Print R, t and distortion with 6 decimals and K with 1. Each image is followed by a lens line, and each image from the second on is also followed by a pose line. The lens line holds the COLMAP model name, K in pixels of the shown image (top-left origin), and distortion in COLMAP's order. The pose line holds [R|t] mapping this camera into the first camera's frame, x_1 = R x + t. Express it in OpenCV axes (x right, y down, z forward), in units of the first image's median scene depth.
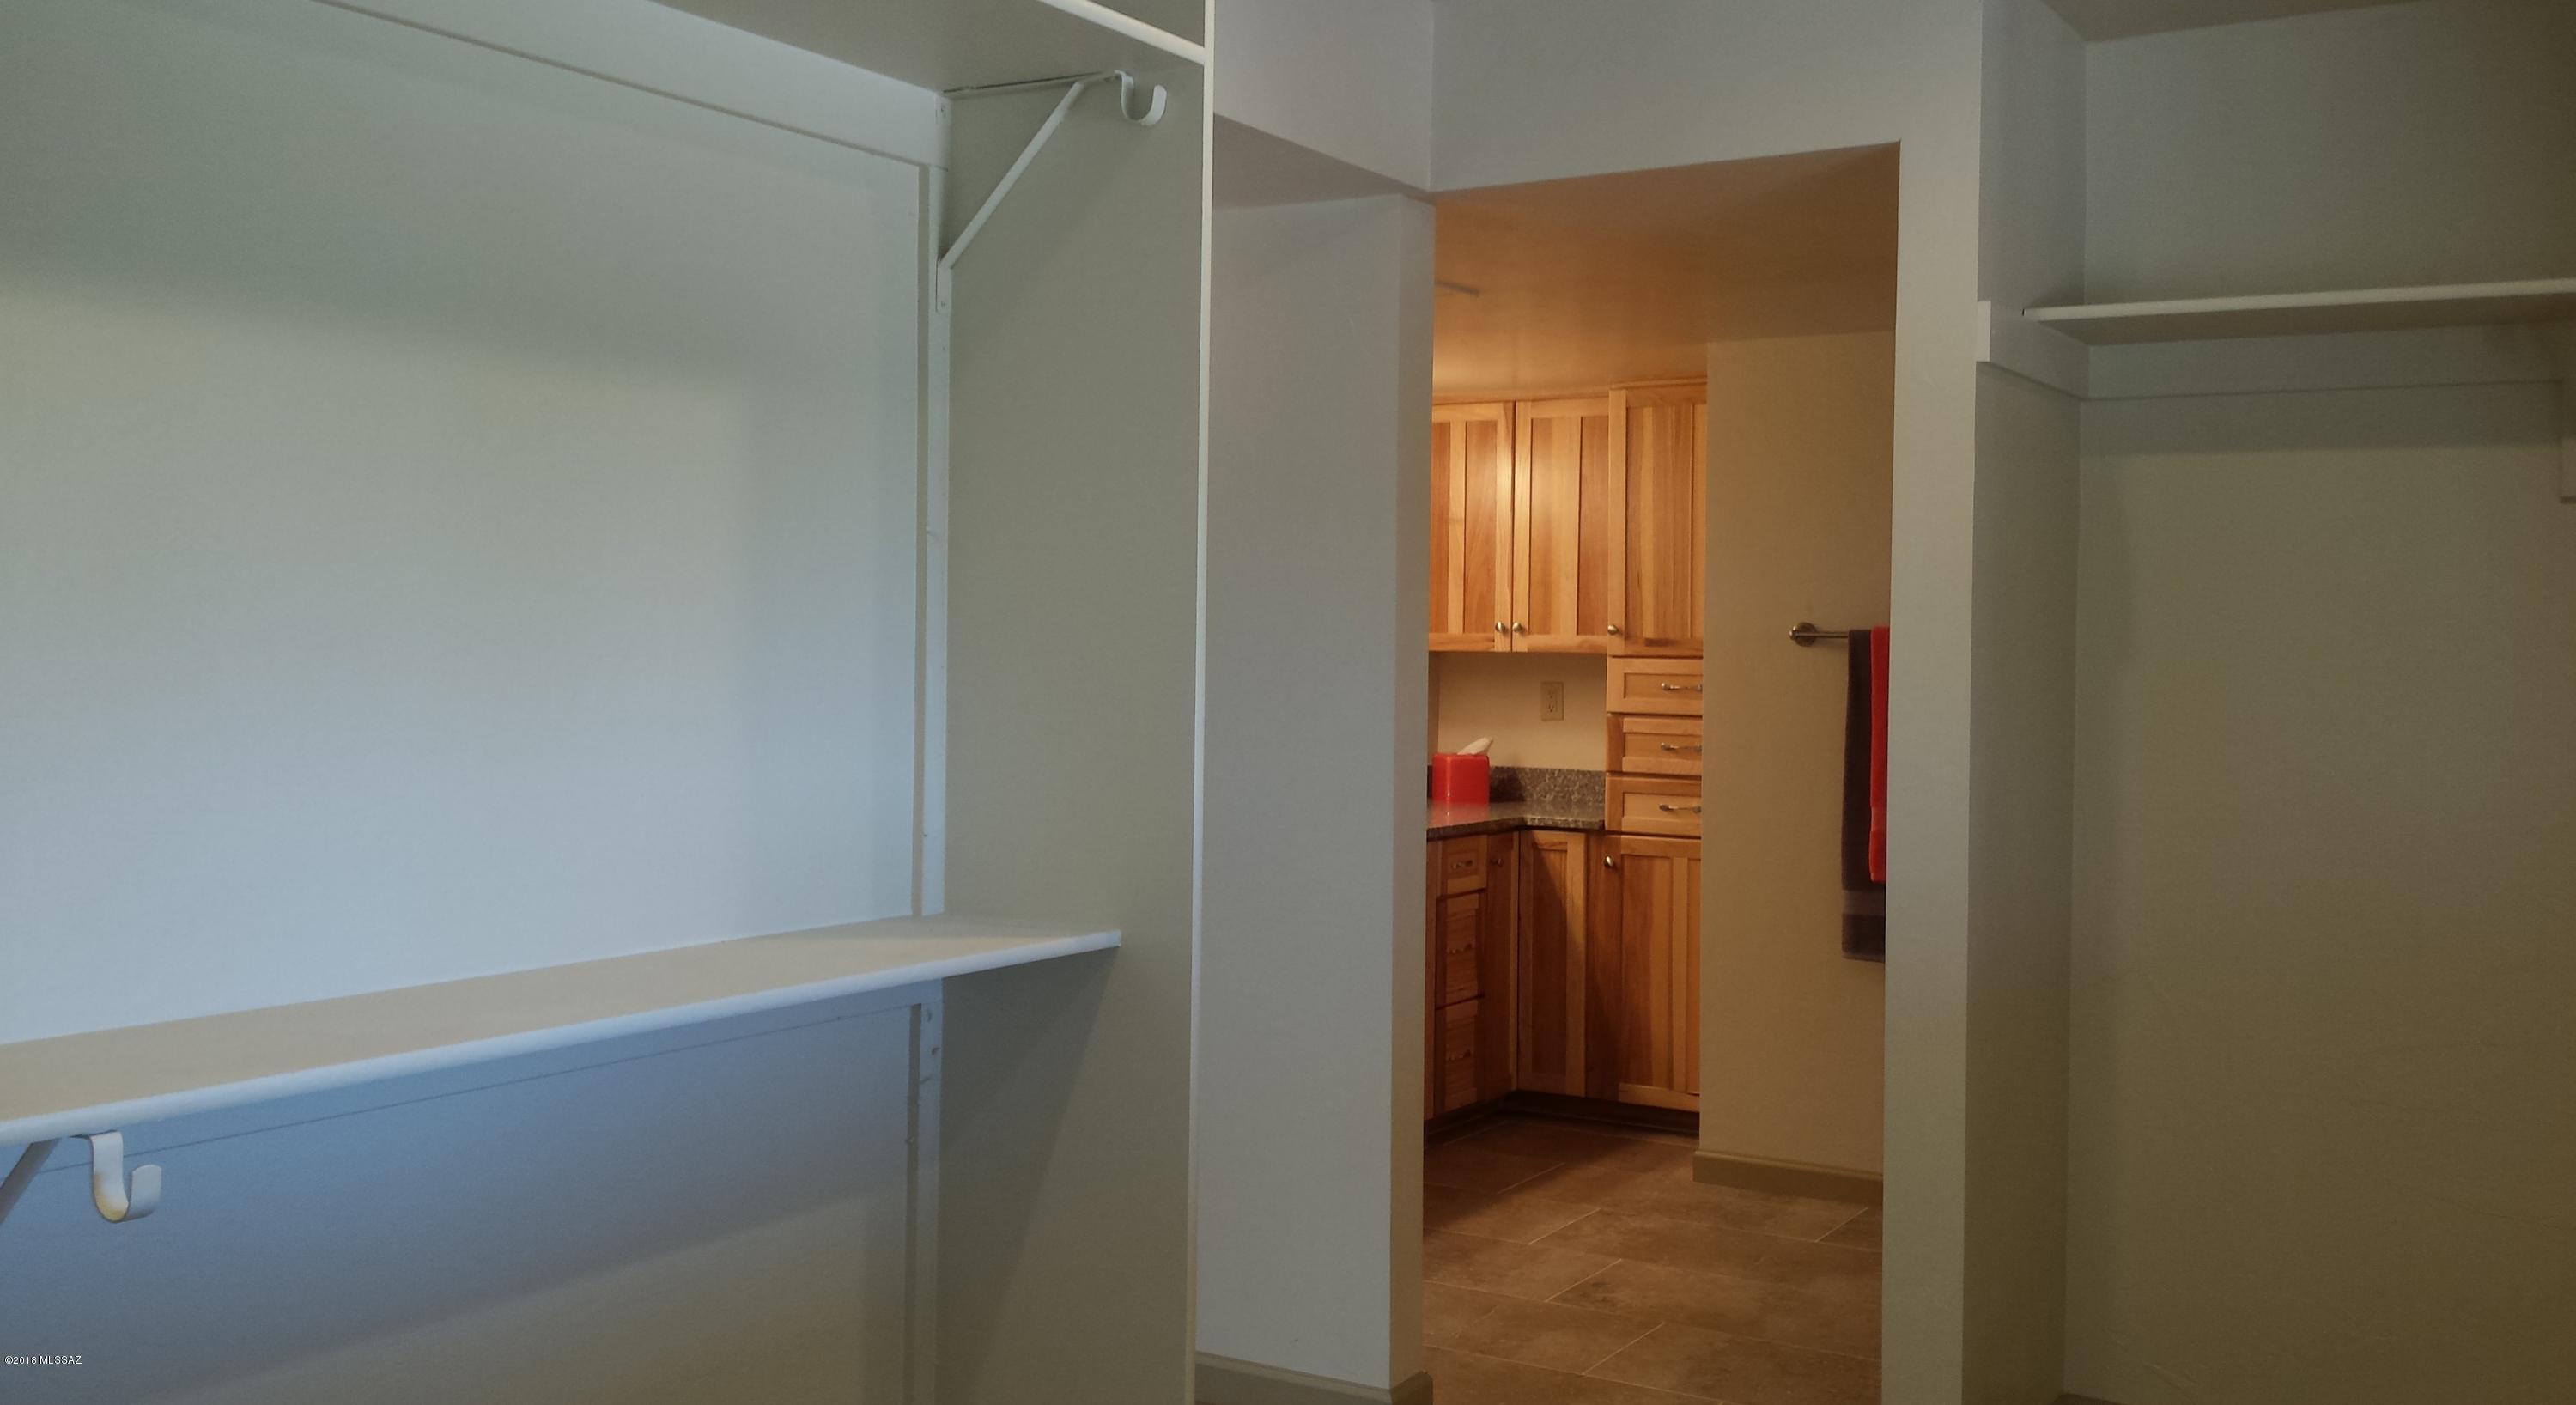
lens RADIAL K [[2381.9, 0, 1287.8], [0, 2381.9, 703.4], [0, 0, 1]] dist [-0.002431, 0.000000]
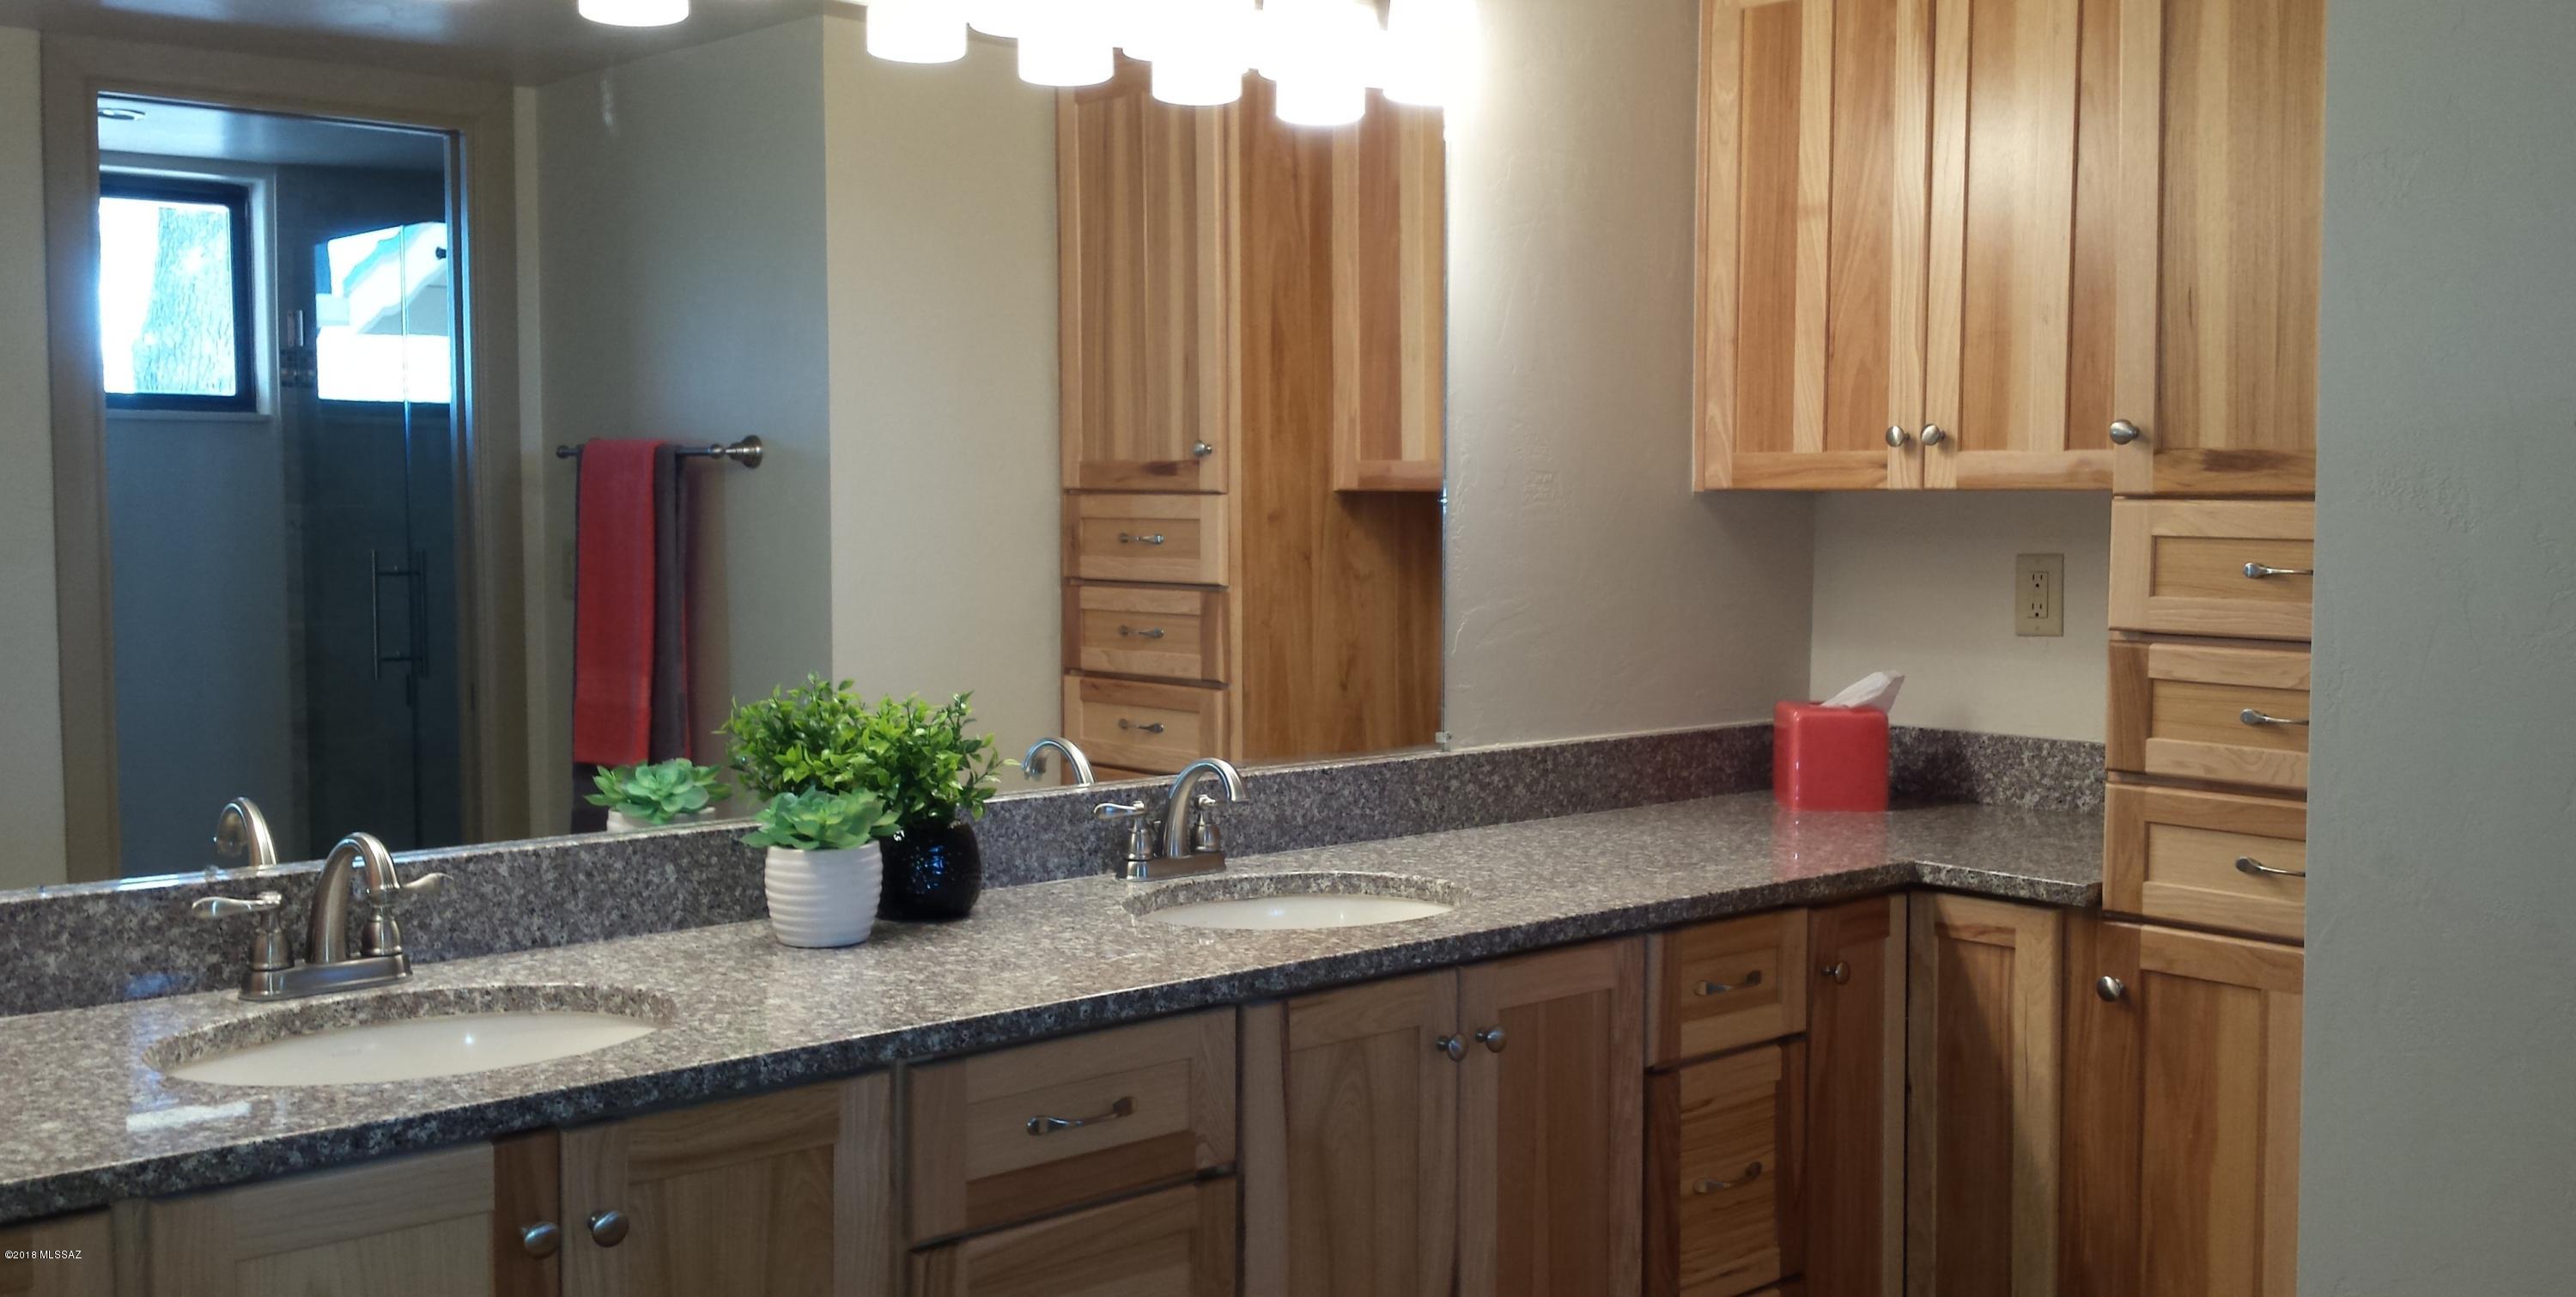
lens RADIAL K [[2334.1, 0, 1282.5], [0, 2334.1, 582.1], [0, 0, 1]] dist [0.007293, -0.002650]
pose [[0.947307, 0.005692, -0.320275, 0.126976], [-0.002739, 0.999949, 0.009669, -0.008104], [0.320314, -0.008283, 0.947275, 0.558727]]
